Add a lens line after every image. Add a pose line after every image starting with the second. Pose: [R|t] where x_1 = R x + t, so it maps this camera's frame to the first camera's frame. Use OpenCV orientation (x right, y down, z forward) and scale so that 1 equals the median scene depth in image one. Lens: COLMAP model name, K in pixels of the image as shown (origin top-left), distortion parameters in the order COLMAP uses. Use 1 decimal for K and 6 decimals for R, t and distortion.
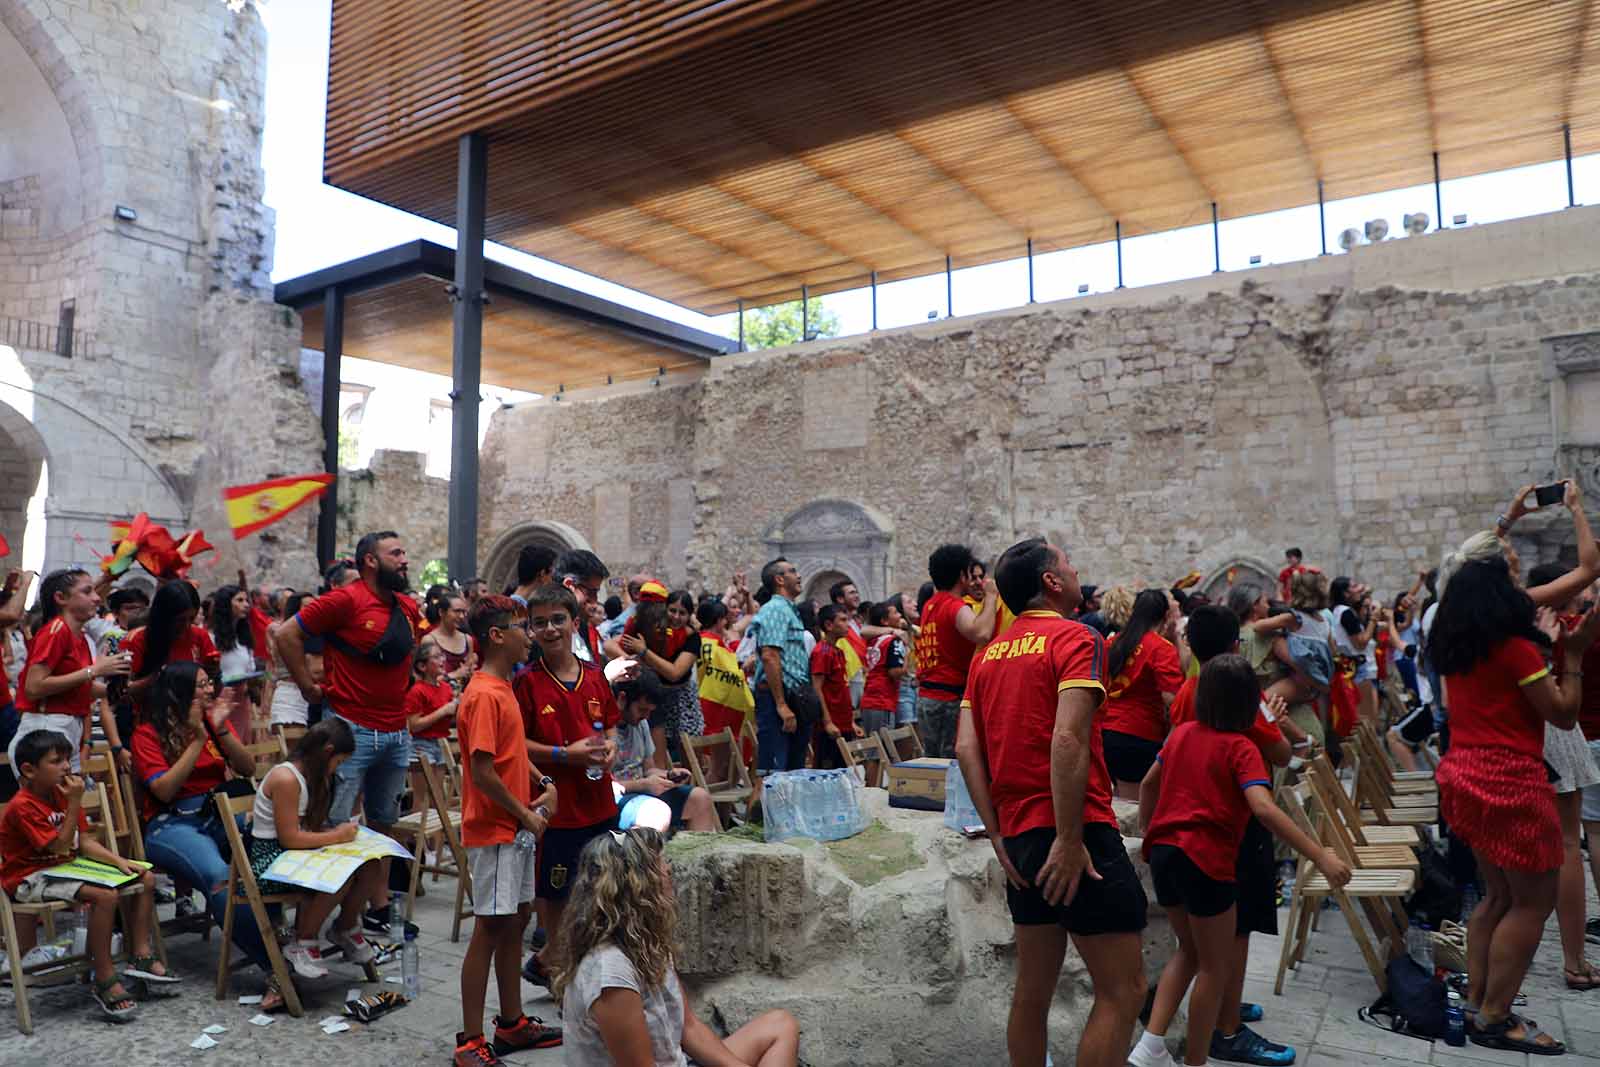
lens RADIAL K [[1090.4, 0, 796.9], [0, 1090.4, 535.6], [0, 0, 1]] dist [-0.071494, 0.035830]
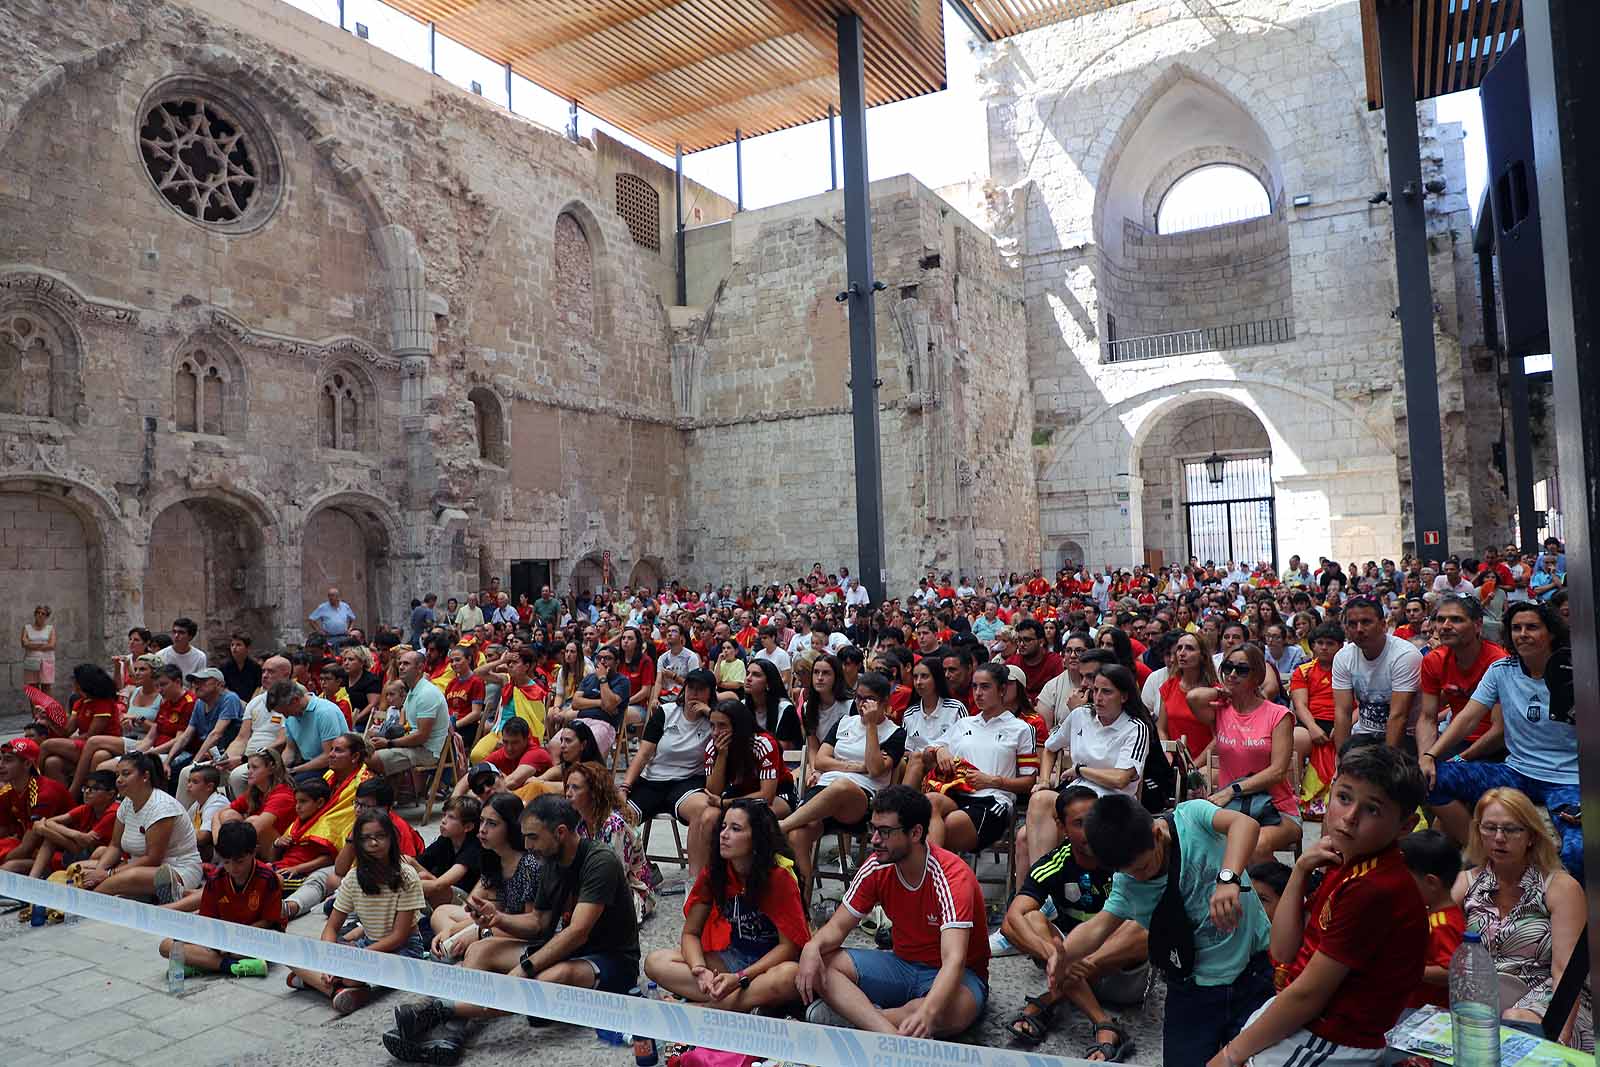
lens RADIAL K [[1102.3, 0, 823.0], [0, 1102.3, 531.0], [0, 0, 1]] dist [-0.060654, 0.019595]
pose [[0.066412, -0.046535, -0.996707, 0.434547], [0.110113, 0.993152, -0.039032, 0.027331], [0.991698, -0.107158, 0.071081, 0.373701]]
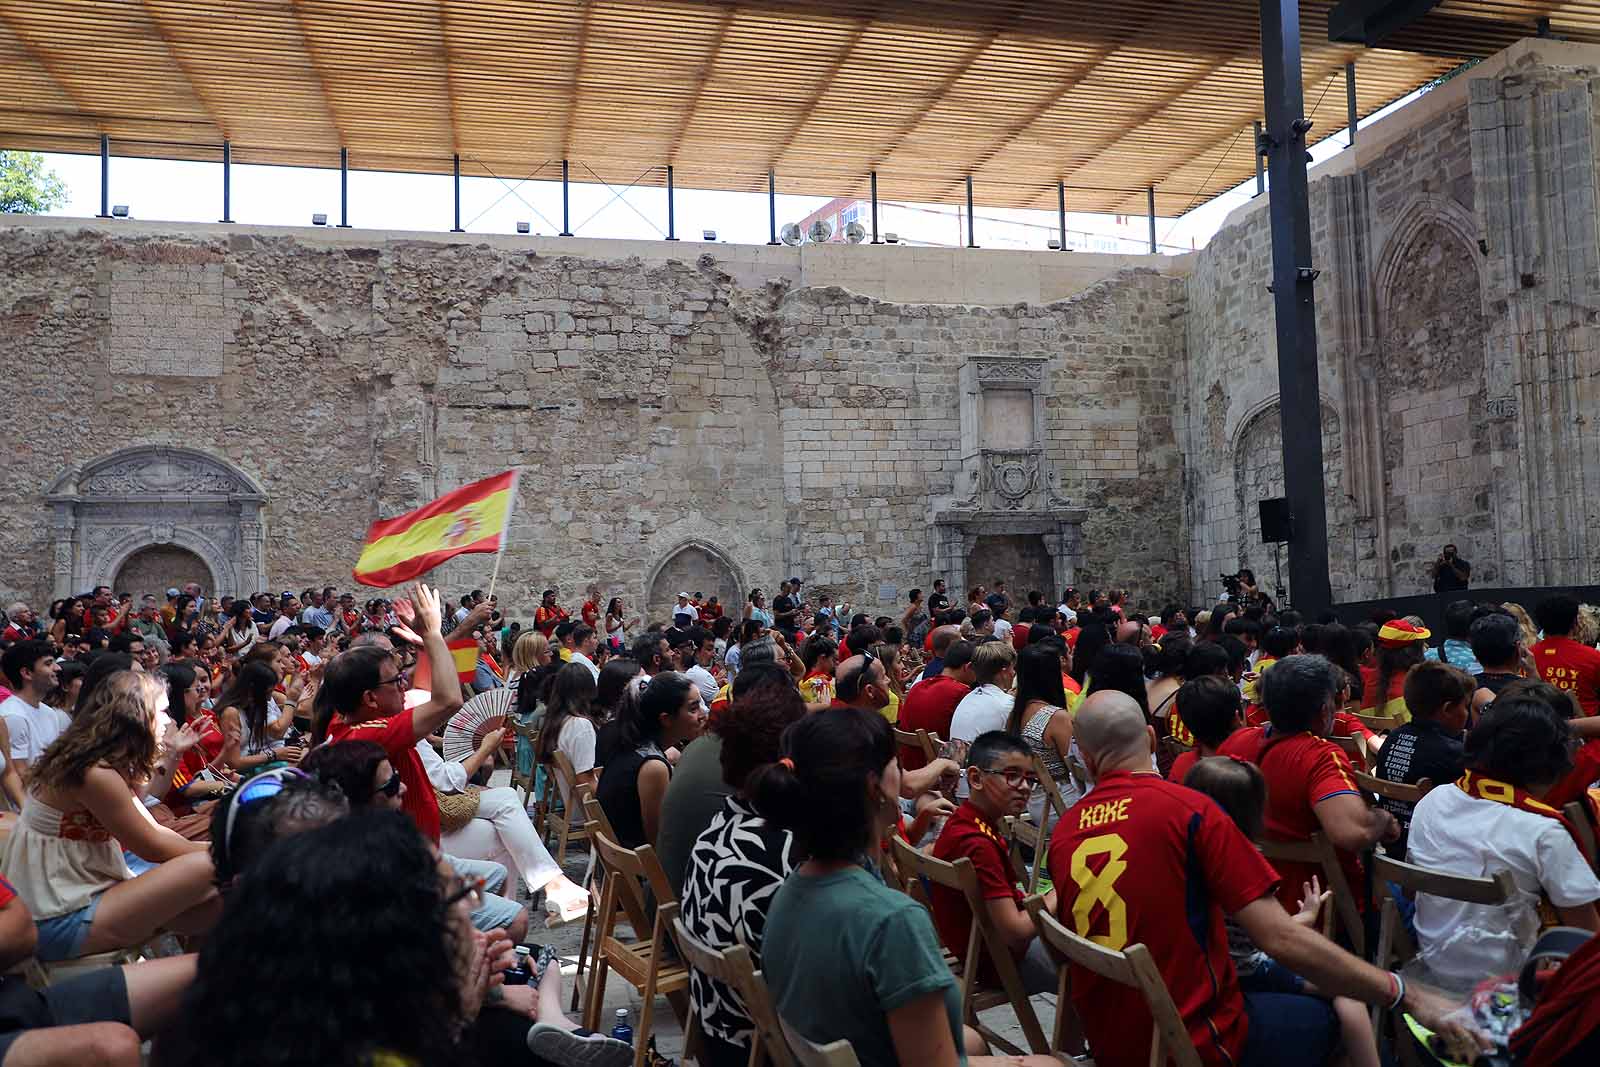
lens RADIAL K [[1222.5, 0, 799.8], [0, 1222.5, 534.4], [0, 0, 1]] dist [-0.042480, 0.058233]
pose [[0.685995, 0.032585, 0.726876, -0.307886], [-0.033225, 0.999357, -0.013443, 0.026130], [-0.726847, -0.014929, 0.686637, 0.171304]]
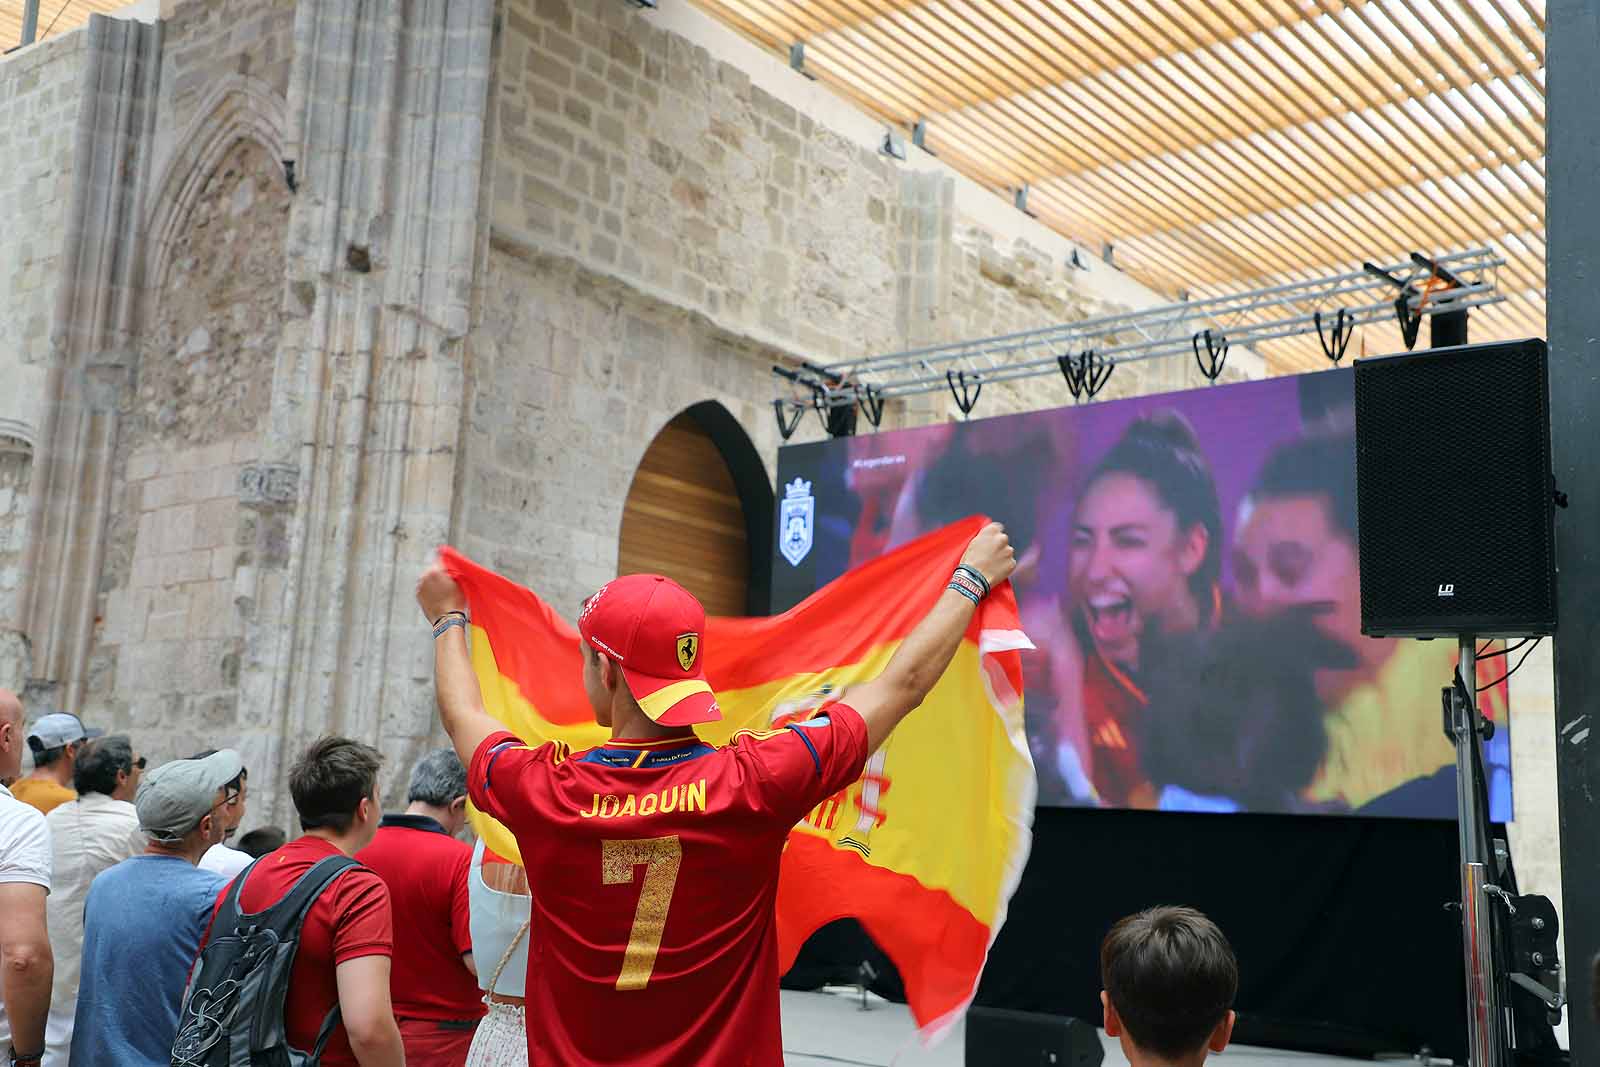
lens RADIAL K [[1763.3, 0, 795.5], [0, 1763.3, 526.0], [0, 0, 1]] dist [0.122266, 0.000000]
pose [[0.102760, 0.199575, 0.974479, -0.013081], [-0.131085, 0.973839, -0.185621, 0.018849], [-0.986031, -0.108666, 0.126233, 0.140523]]
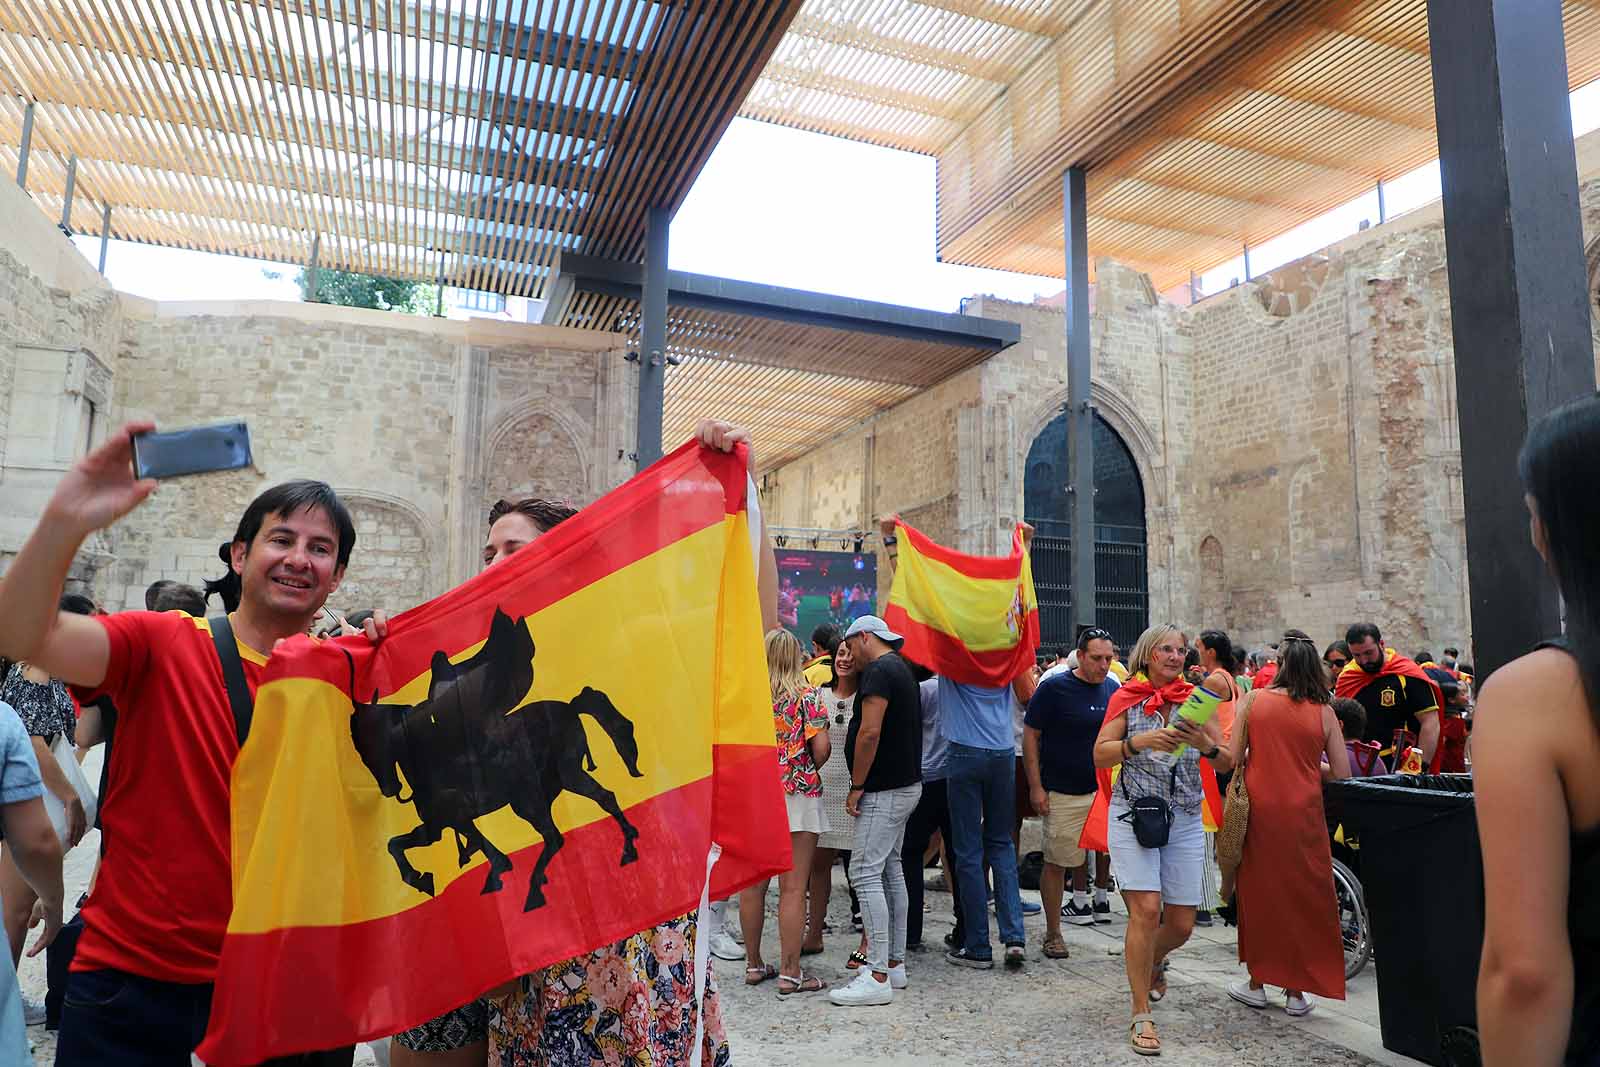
lens RADIAL K [[1090.4, 0, 793.5], [0, 1090.4, 532.0], [0, 0, 1]] dist [-0.071494, 0.035830]
pose [[-0.788257, 0.074021, 0.610878, -0.257006], [-0.054973, 0.980298, -0.189720, 0.087413], [-0.612886, -0.183129, -0.768657, 1.031229]]
